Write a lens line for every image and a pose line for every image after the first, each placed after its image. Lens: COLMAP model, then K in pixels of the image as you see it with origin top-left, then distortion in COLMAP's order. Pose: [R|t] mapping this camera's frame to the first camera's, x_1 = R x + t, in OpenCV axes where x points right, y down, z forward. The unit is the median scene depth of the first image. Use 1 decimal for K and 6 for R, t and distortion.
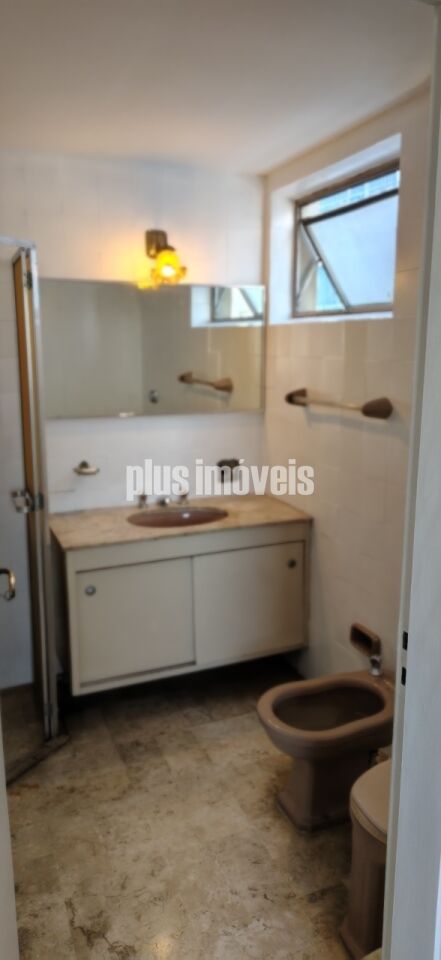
lens RADIAL K [[661.7, 0, 229.7], [0, 661.7, 470.2], [0, 0, 1]] dist [0.063449, -0.011329]
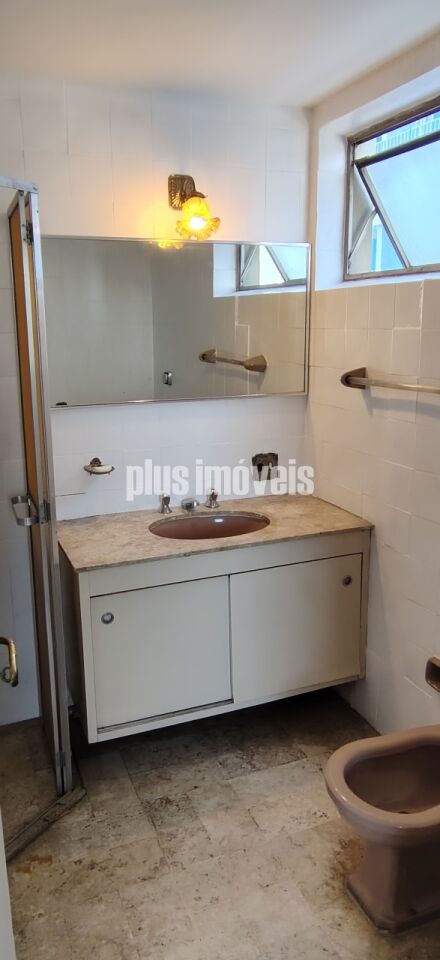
lens RADIAL K [[711.9, 0, 218.1], [0, 711.9, 481.2], [0, 0, 1]] dist [0.004462, 0.019038]
pose [[0.999392, -0.005149, -0.034475, -0.038125], [0.006333, 0.999391, 0.034319, -0.014850], [0.034277, -0.034516, 0.998816, 0.120275]]
